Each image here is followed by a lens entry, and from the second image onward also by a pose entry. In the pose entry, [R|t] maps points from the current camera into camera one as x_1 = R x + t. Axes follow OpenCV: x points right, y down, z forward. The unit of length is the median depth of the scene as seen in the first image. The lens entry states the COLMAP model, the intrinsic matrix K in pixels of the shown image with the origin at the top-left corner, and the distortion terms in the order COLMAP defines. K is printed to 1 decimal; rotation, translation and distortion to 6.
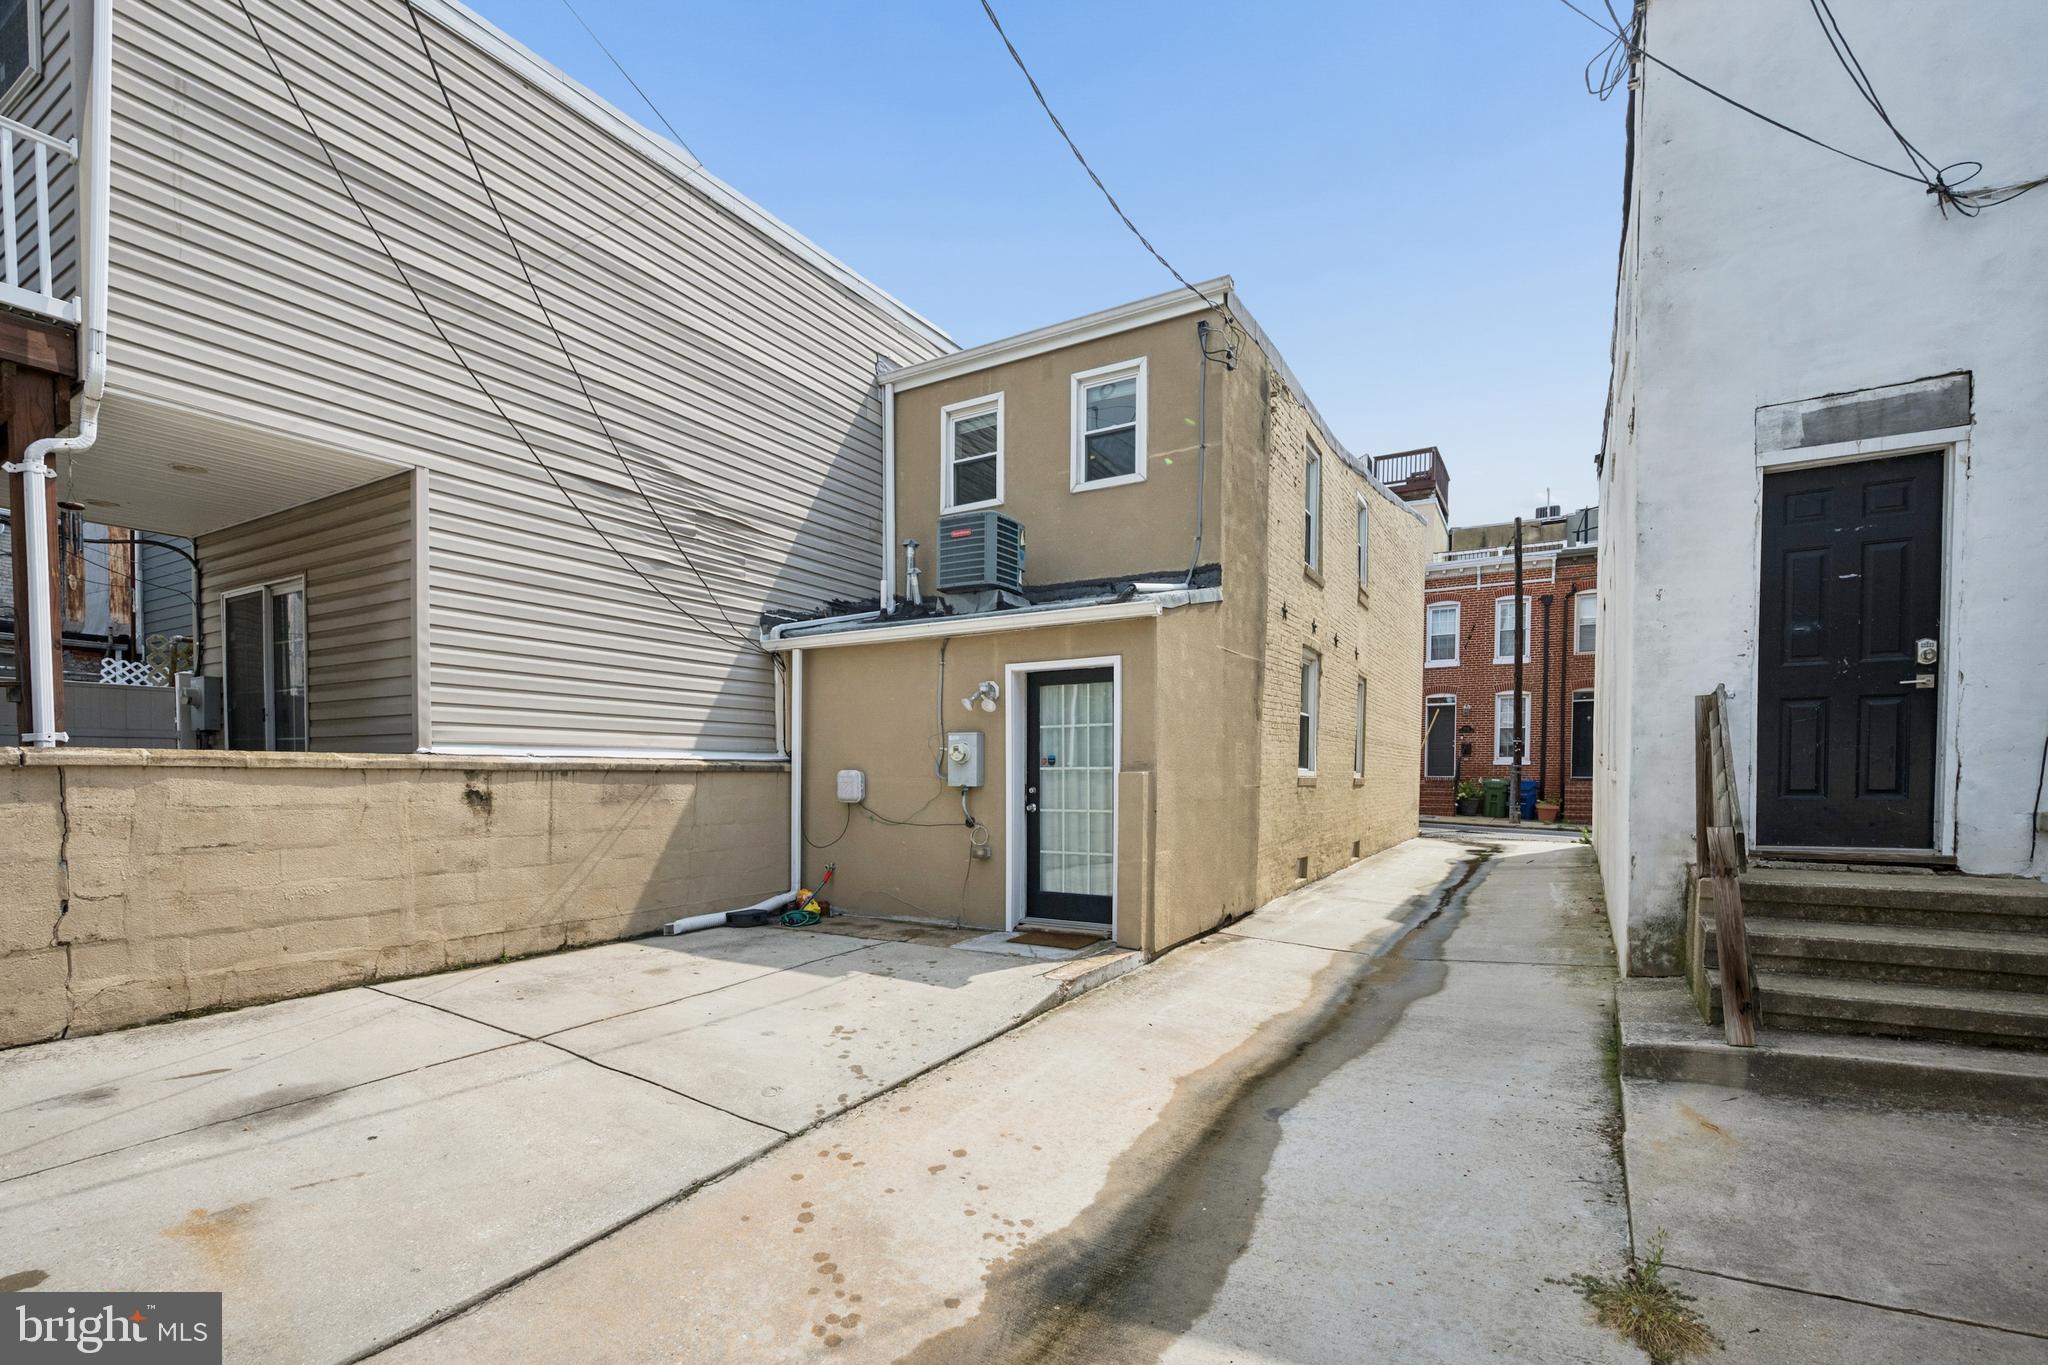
lens RADIAL K [[906.1, 0, 1029.3], [0, 906.1, 801.4], [0, 0, 1]] dist [-0.002435, -0.000240]
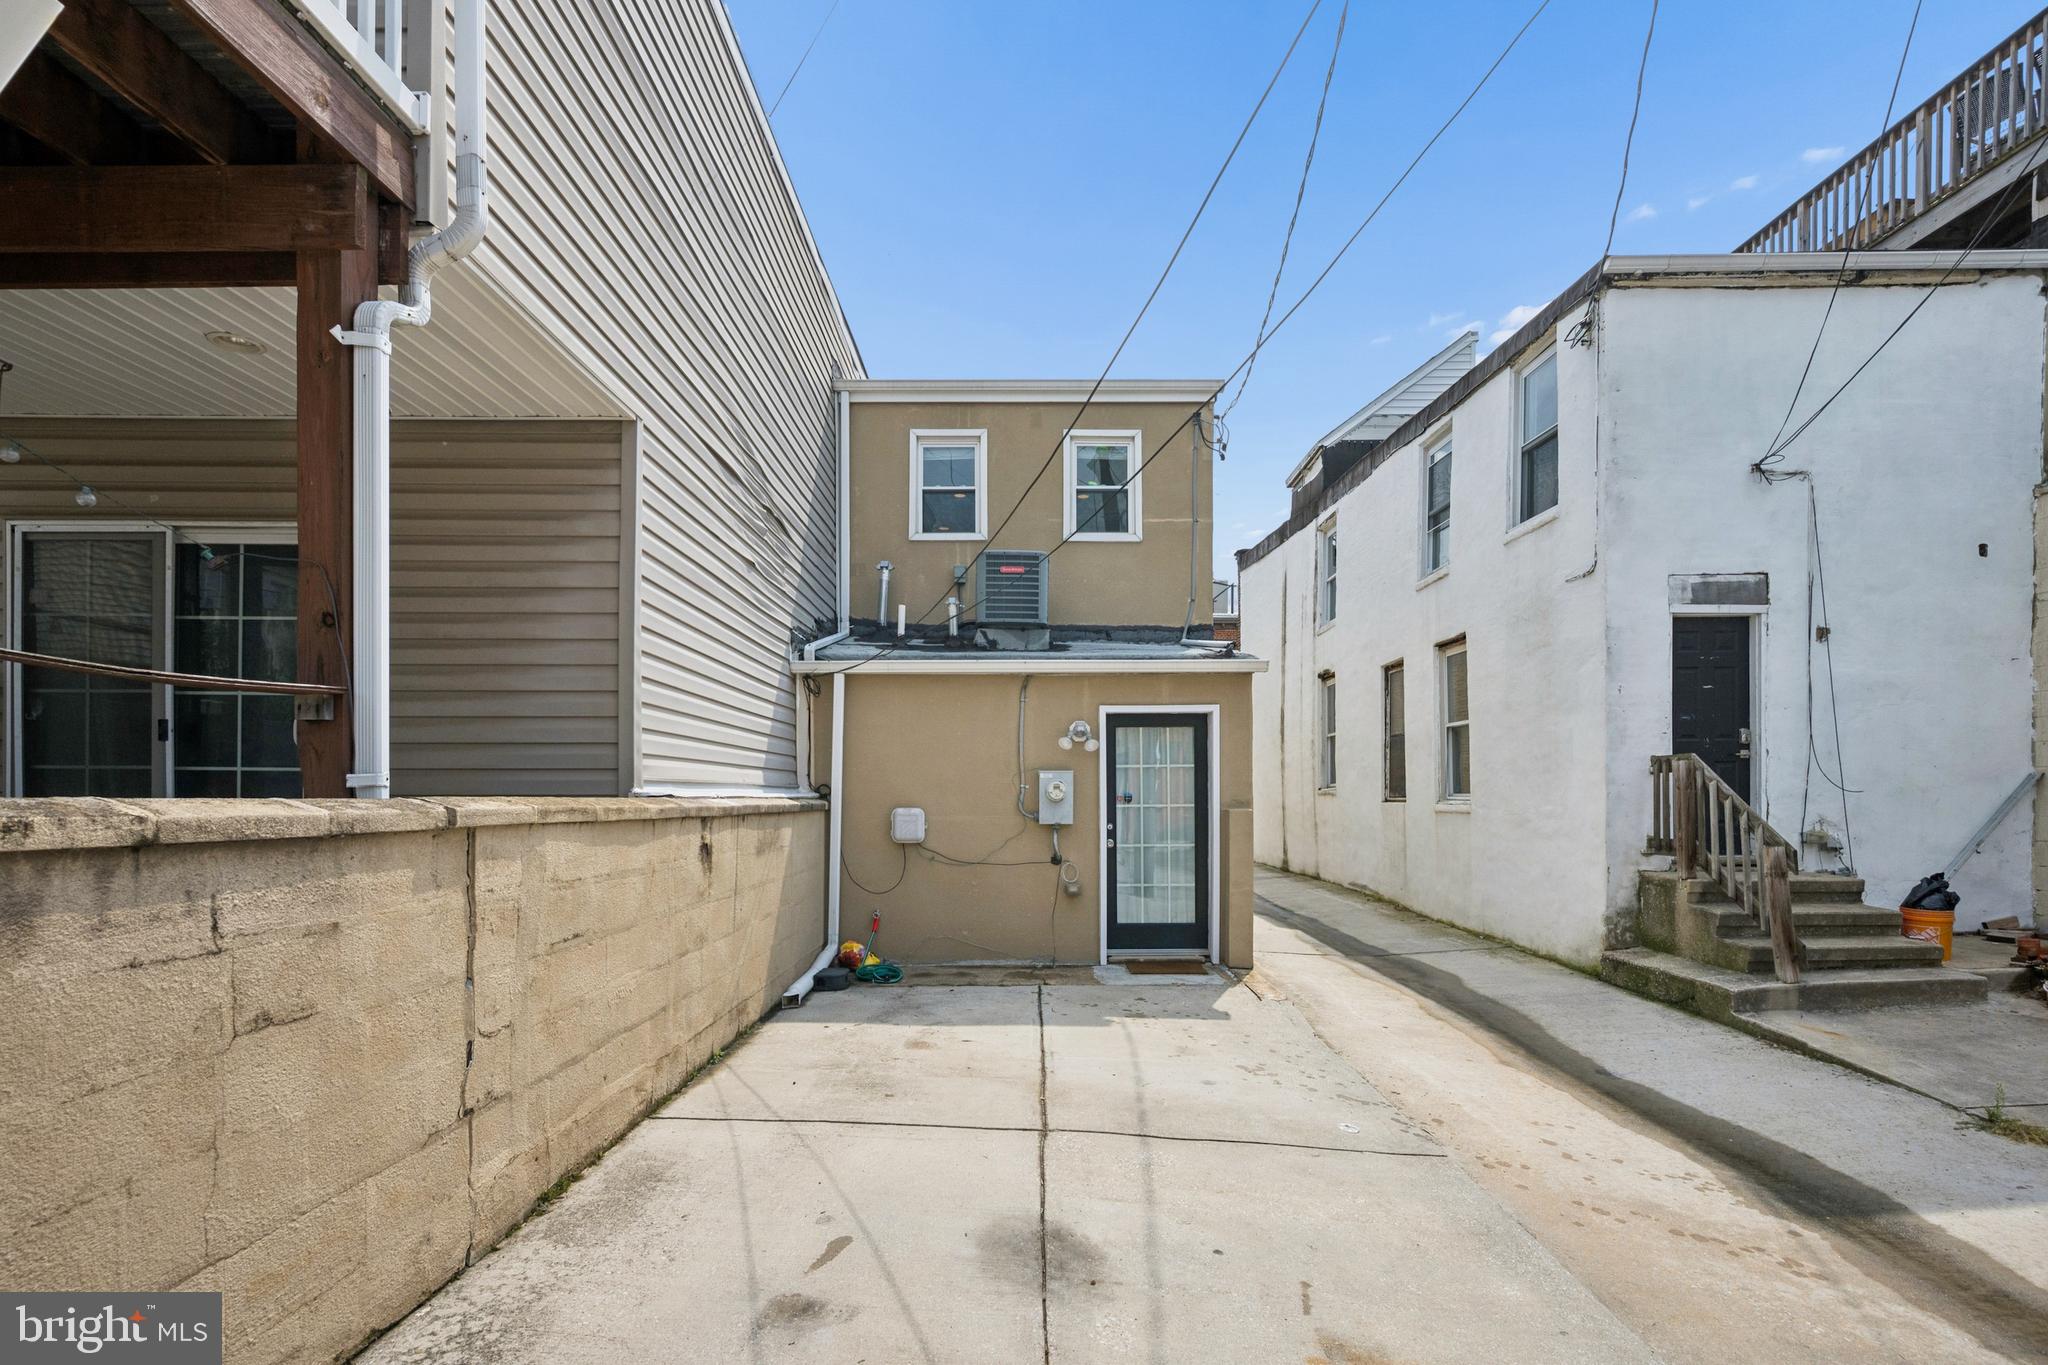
lens RADIAL K [[907.2, 0, 1030.0], [0, 907.2, 793.5], [0, 0, 1]] dist [-0.001948, -0.000254]
pose [[0.861526, -0.000145, 0.507714, -0.764440], [0.017579, 0.999409, -0.029543, -0.026929], [-0.507410, 0.034377, 0.861019, 0.187112]]
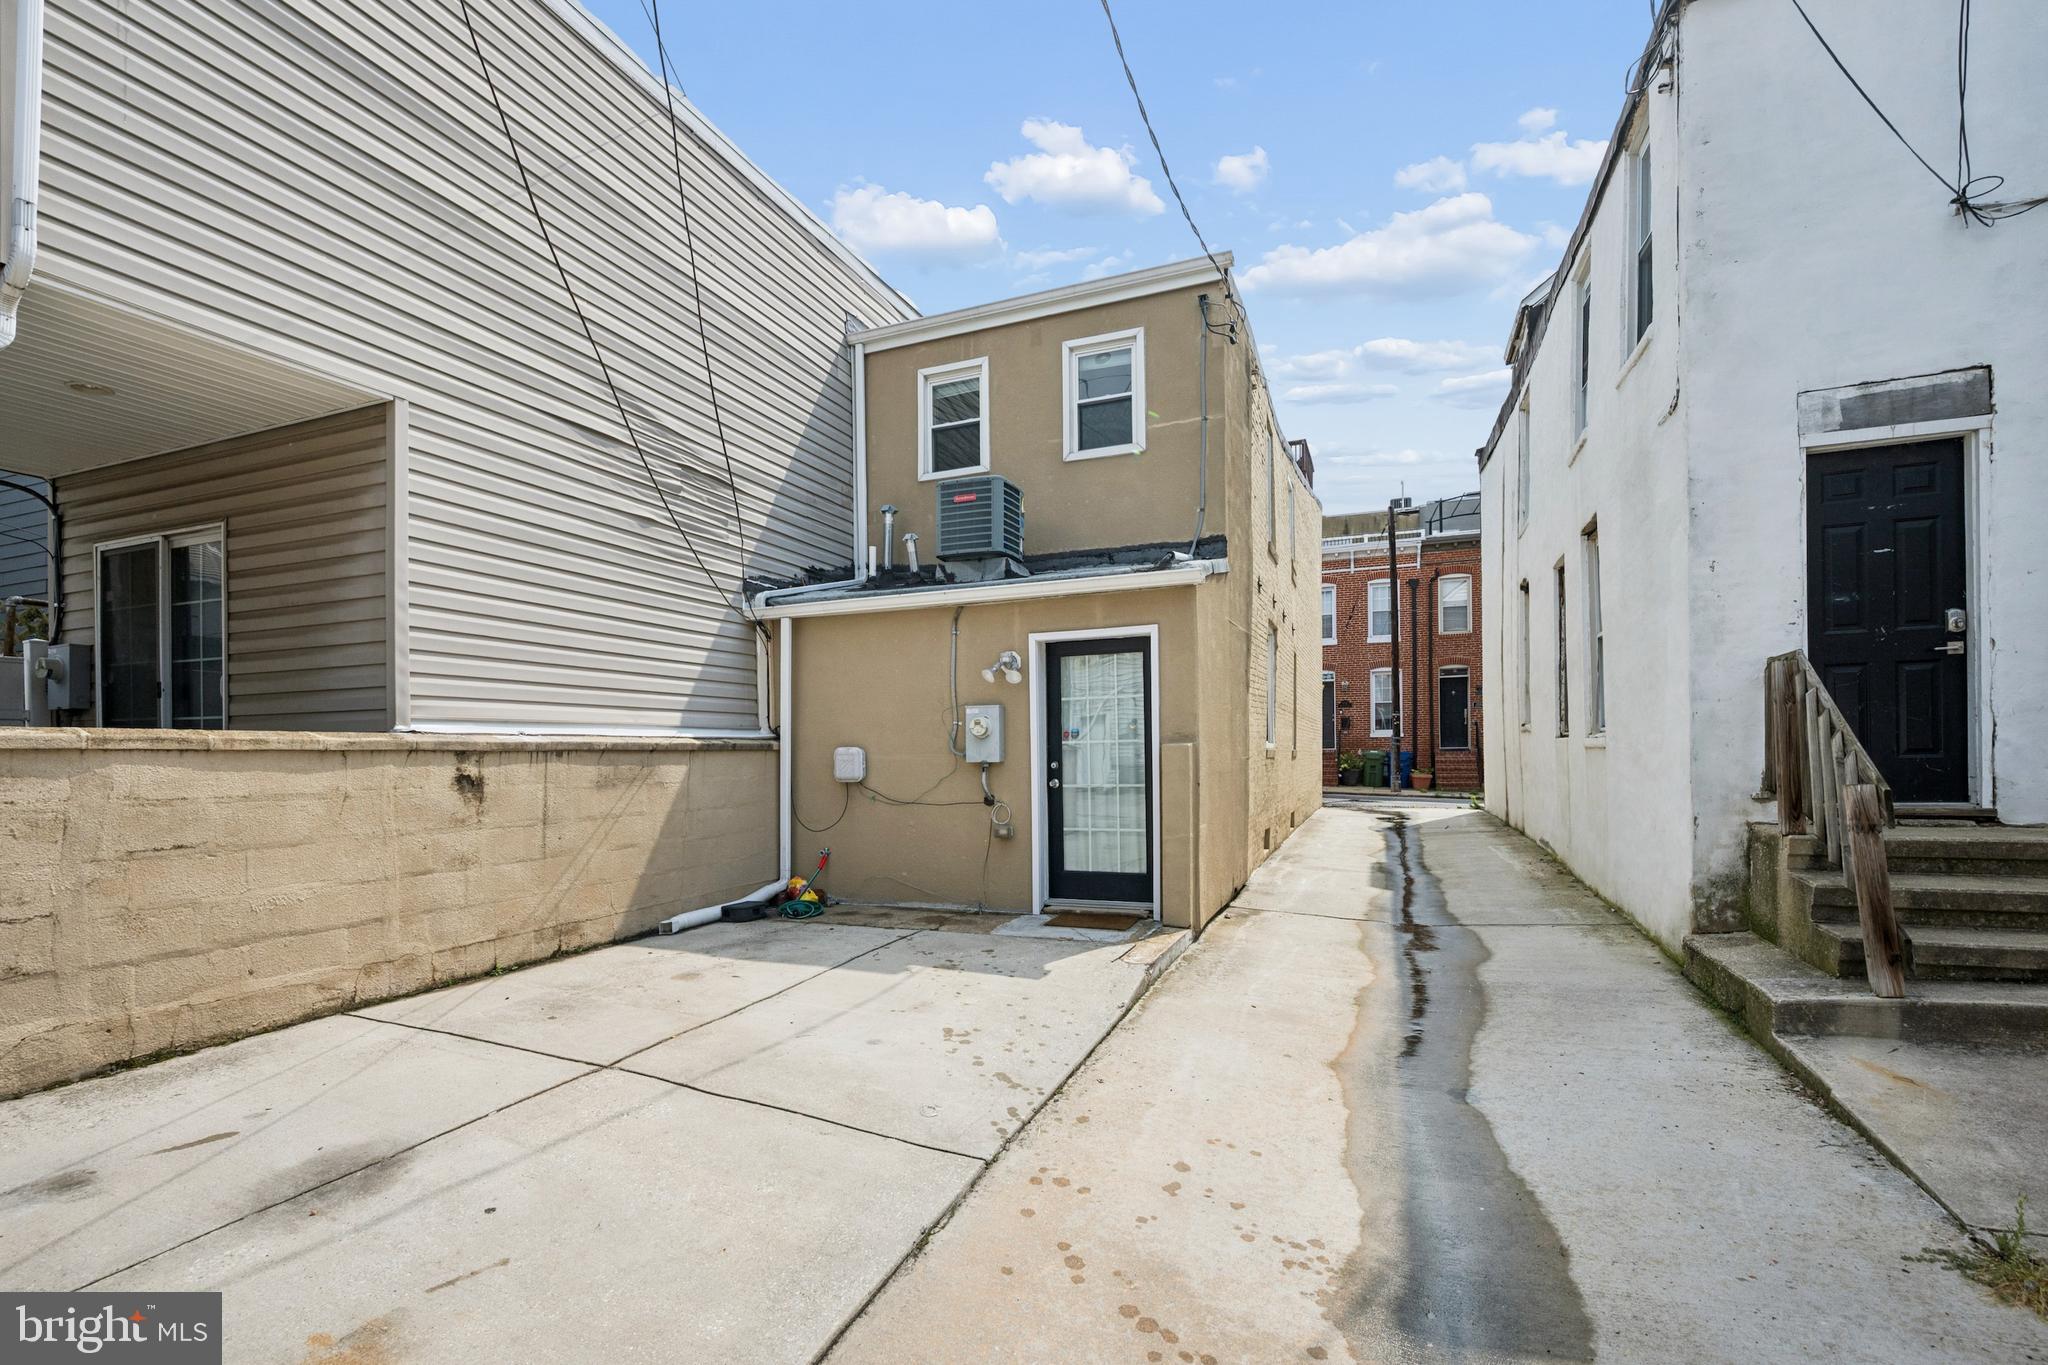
lens RADIAL K [[899.6, 0, 1020.1], [0, 899.6, 753.8], [0, 0, 1]] dist [-0.003258, 0.000384]
pose [[0.989127, -0.015083, 0.146288, -0.216857], [0.019364, 0.999424, -0.027883, 0.001832], [-0.145783, 0.030413, 0.988849, 0.081817]]
